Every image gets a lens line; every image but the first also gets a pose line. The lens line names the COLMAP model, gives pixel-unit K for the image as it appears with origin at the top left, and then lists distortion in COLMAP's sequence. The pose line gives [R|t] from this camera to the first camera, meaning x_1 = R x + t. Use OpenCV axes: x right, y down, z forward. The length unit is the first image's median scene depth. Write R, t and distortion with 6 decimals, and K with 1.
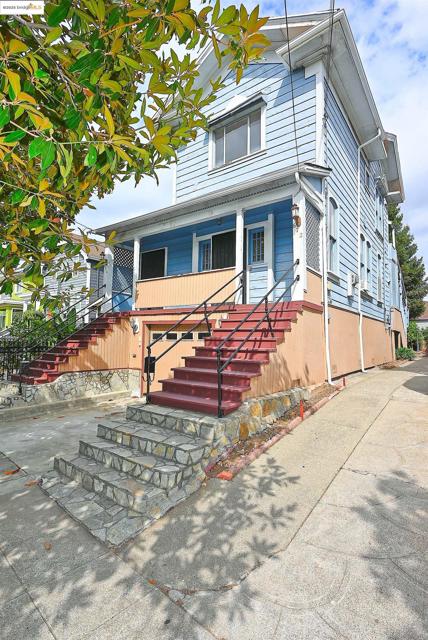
lens RADIAL K [[321.2, 0, 220.3], [0, 321.2, 323.6], [0, 0, 1]] dist [-0.000686, 0.001907]
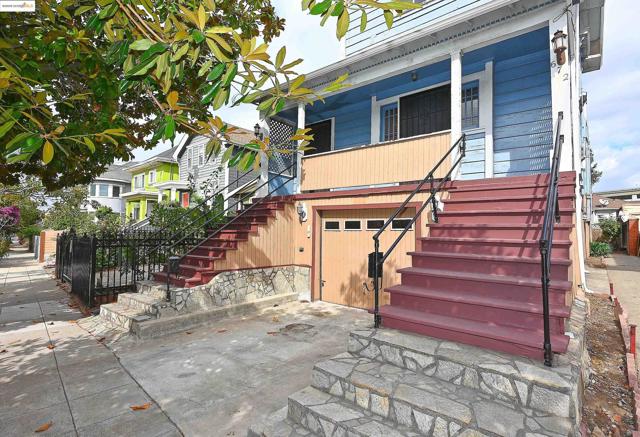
lens RADIAL K [[321.4, 0, 332.9], [0, 321.4, 221.5], [0, 0, 1]] dist [-0.002343, 0.000118]
pose [[0.999075, -0.002177, -0.042957, -0.189839], [0.002860, 0.999871, 0.015836, 0.021011], [0.042917, -0.015944, 0.998951, 0.245005]]
